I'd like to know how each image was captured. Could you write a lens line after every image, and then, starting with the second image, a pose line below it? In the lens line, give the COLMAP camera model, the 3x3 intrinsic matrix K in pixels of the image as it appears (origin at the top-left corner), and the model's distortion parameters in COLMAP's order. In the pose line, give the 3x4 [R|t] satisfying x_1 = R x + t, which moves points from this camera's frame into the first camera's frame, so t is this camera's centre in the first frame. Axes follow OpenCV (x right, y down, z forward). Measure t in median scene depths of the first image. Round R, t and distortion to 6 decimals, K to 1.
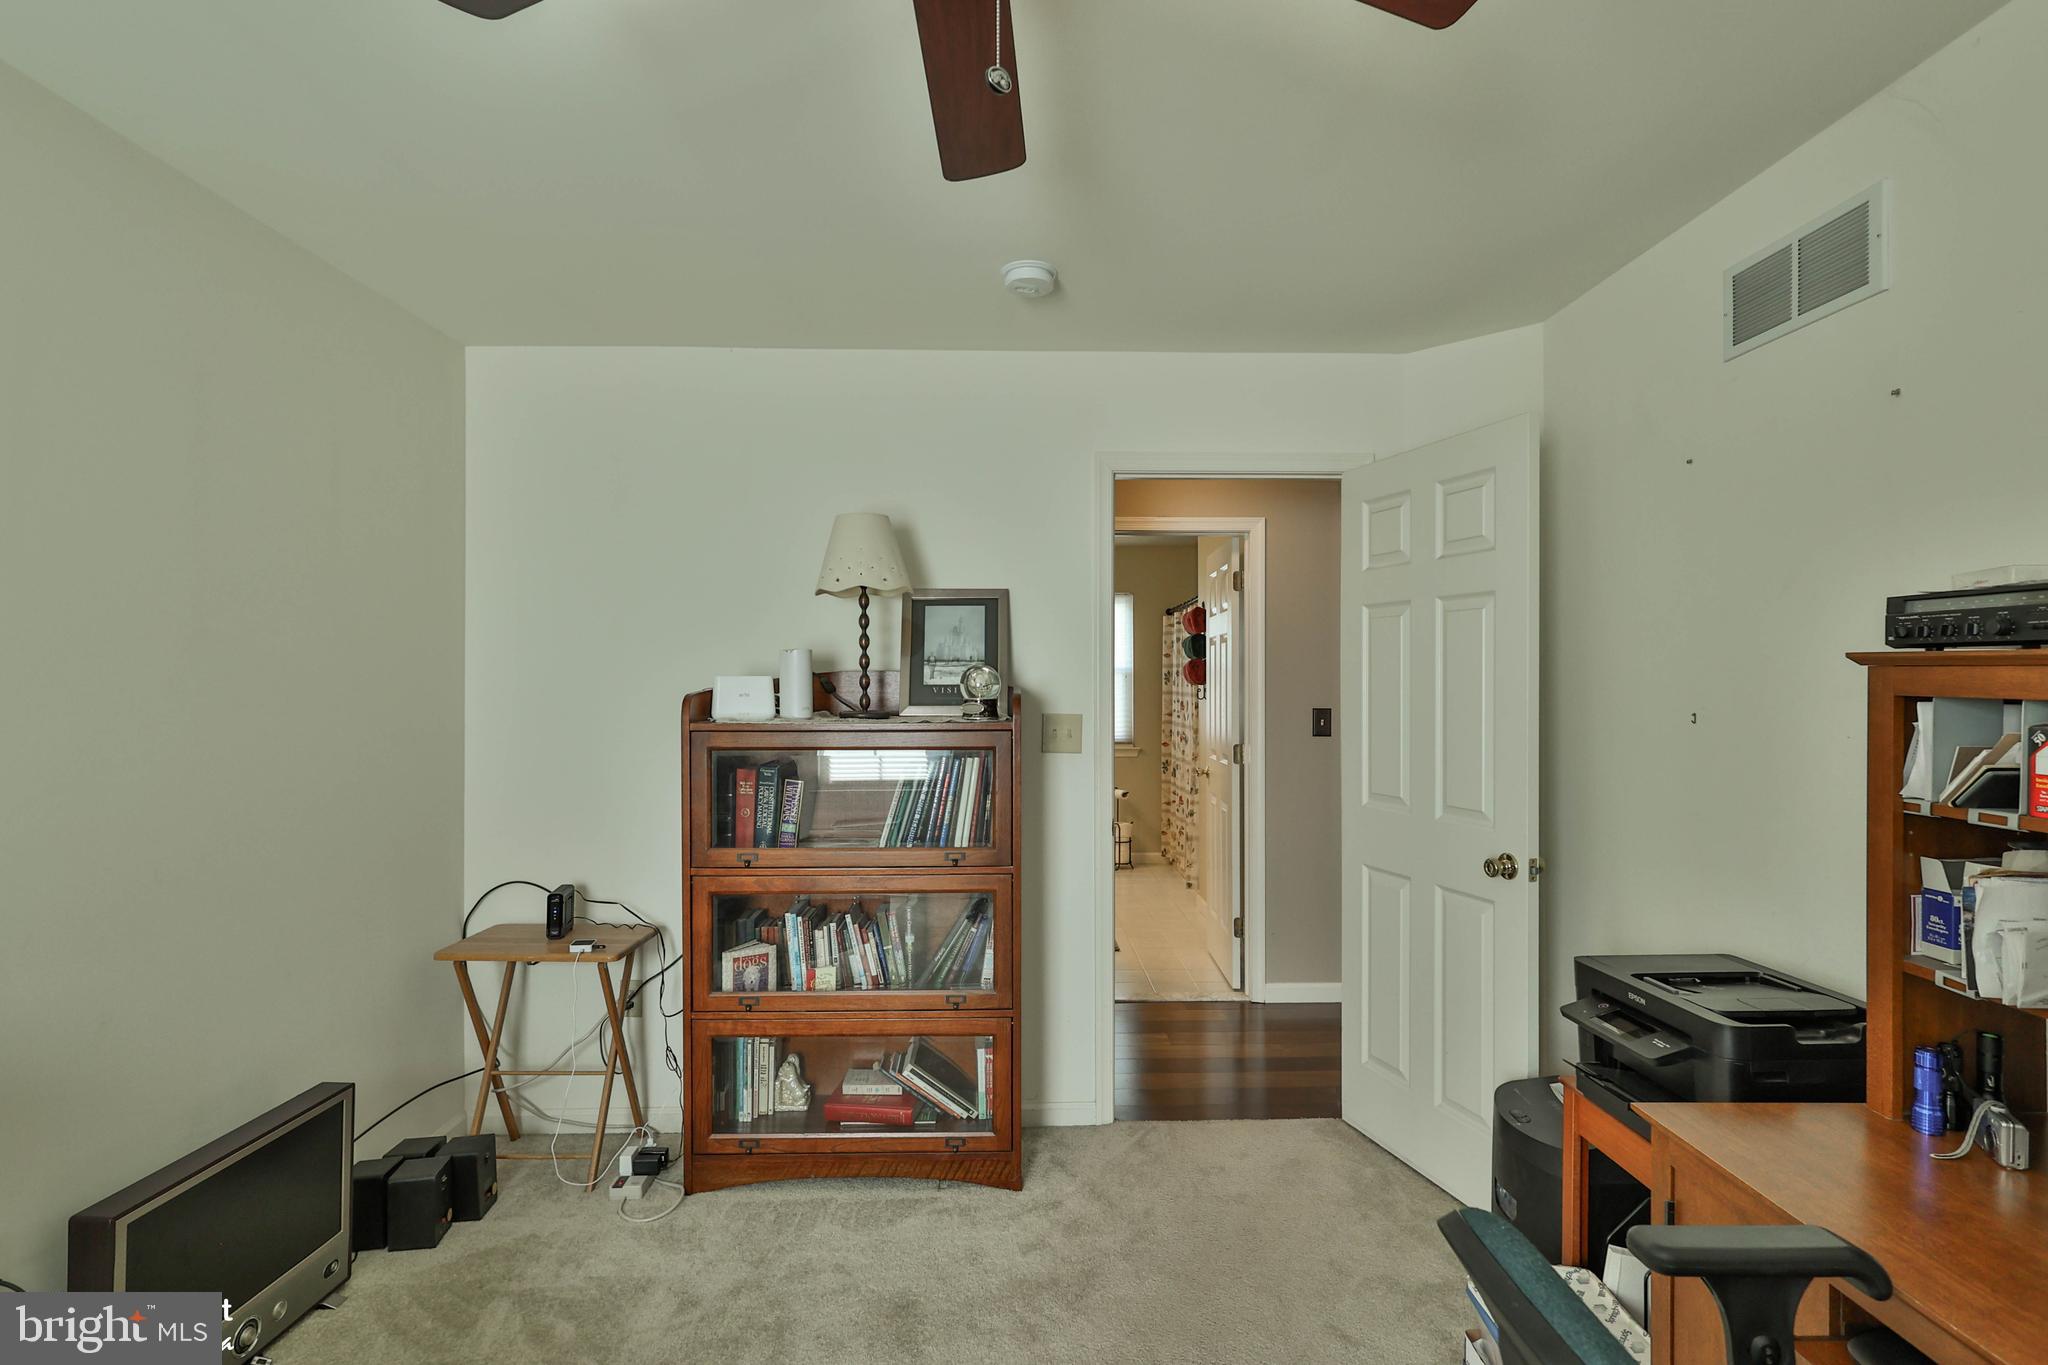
lens RADIAL K [[1003.9, 0, 1019.9], [0, 1003.9, 674.0], [0, 0, 1]] dist [0.000751, 0.001277]
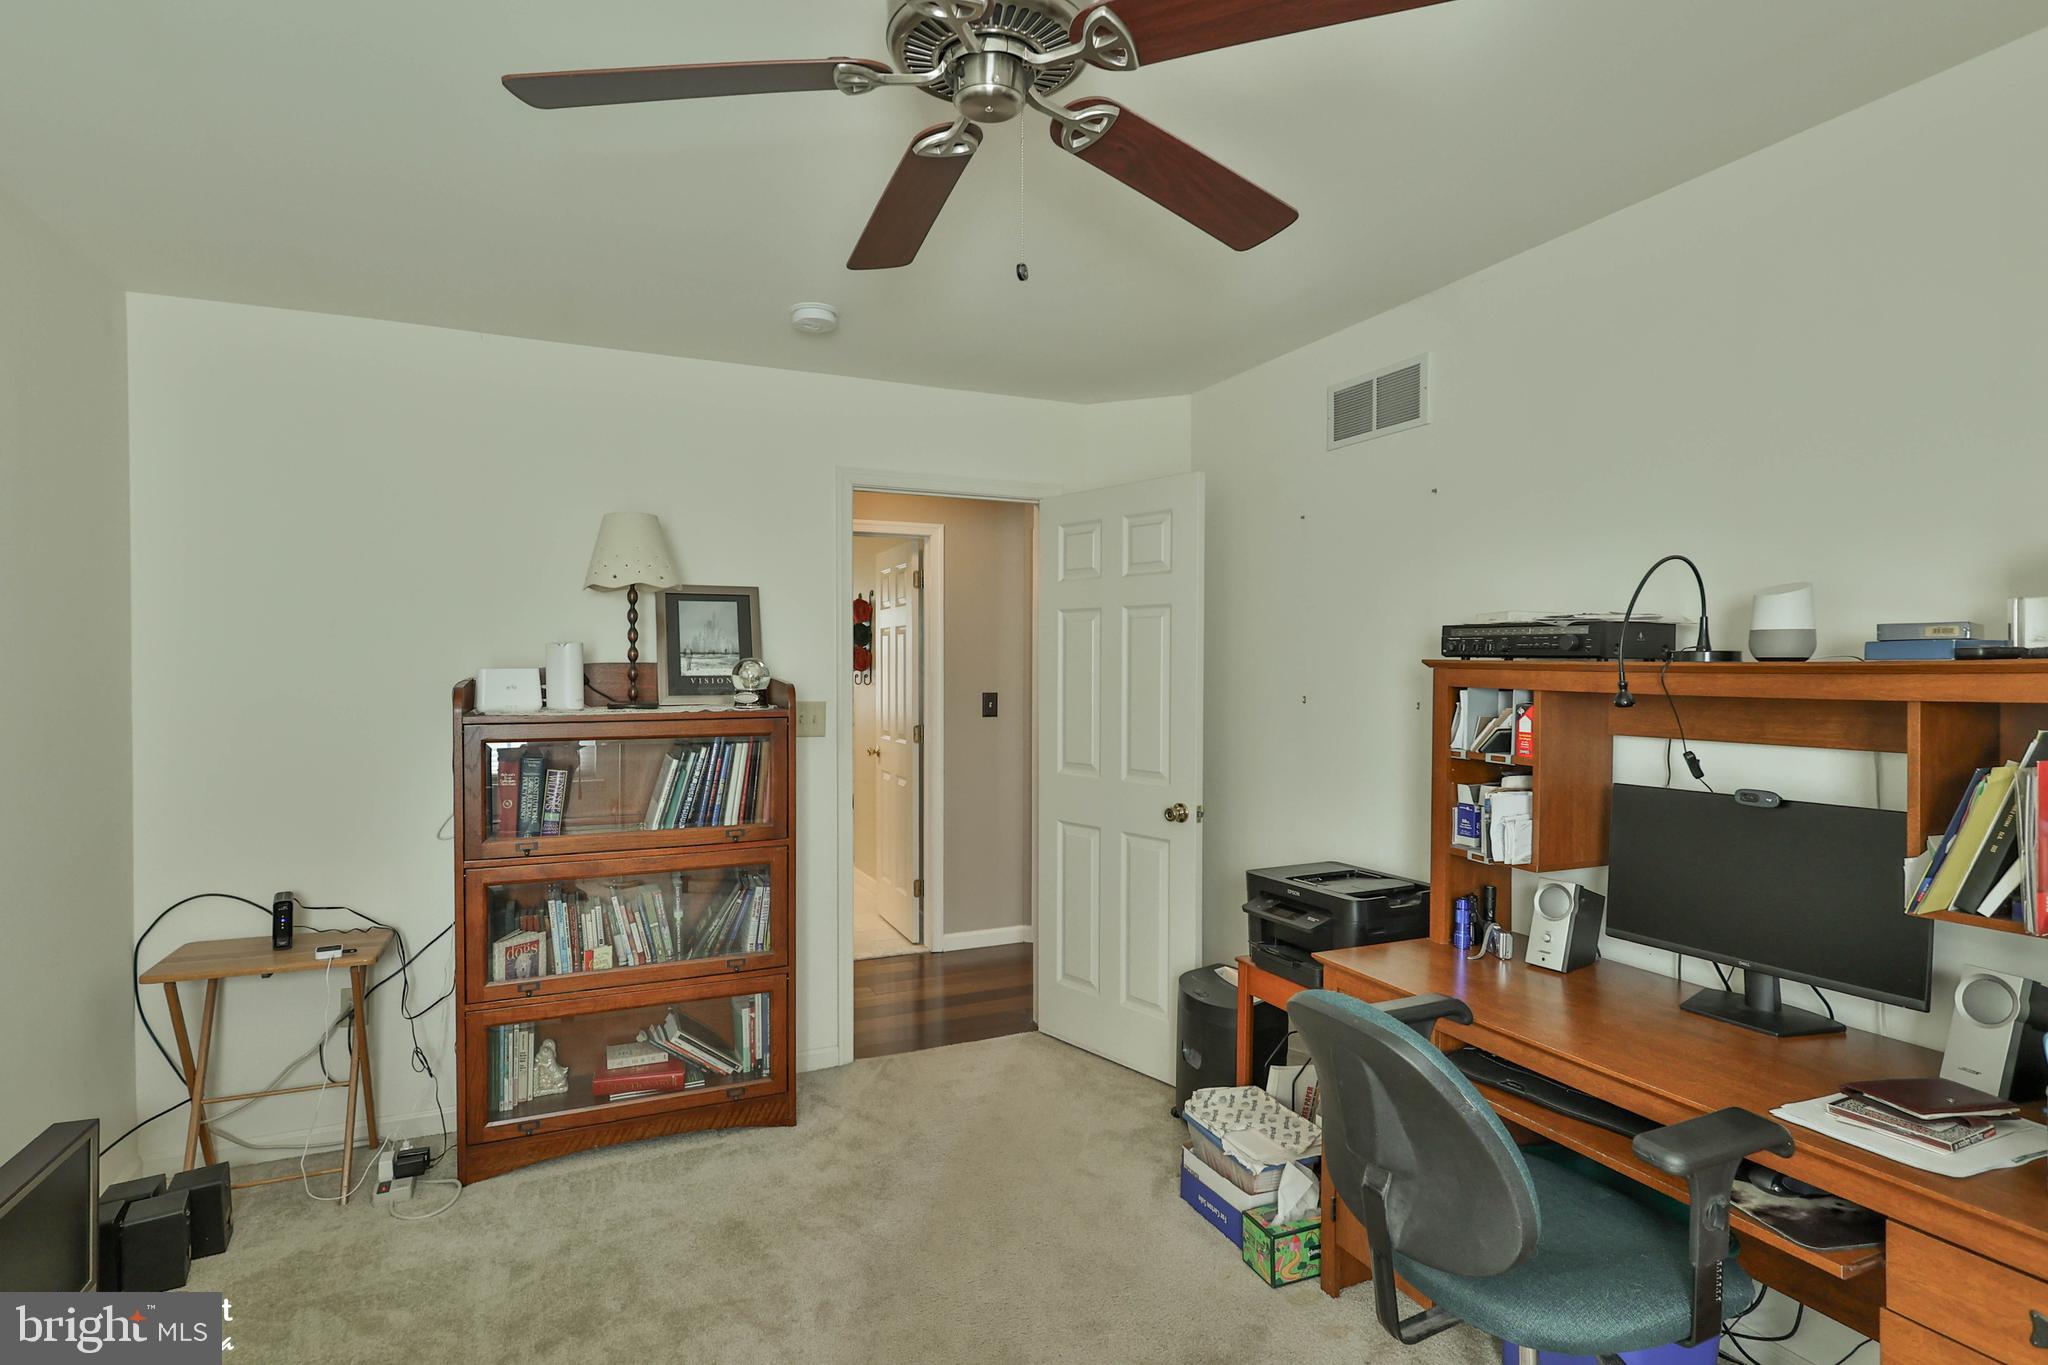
lens RADIAL K [[1025.8, 0, 974.2], [0, 1025.8, 671.4], [0, 0, 1]] dist [0.002930, 0.000242]
pose [[0.928241, -0.002610, 0.371969, -0.229591], [-0.003470, 0.999871, 0.015676, -0.013101], [-0.371962, -0.015842, 0.928113, -0.129946]]
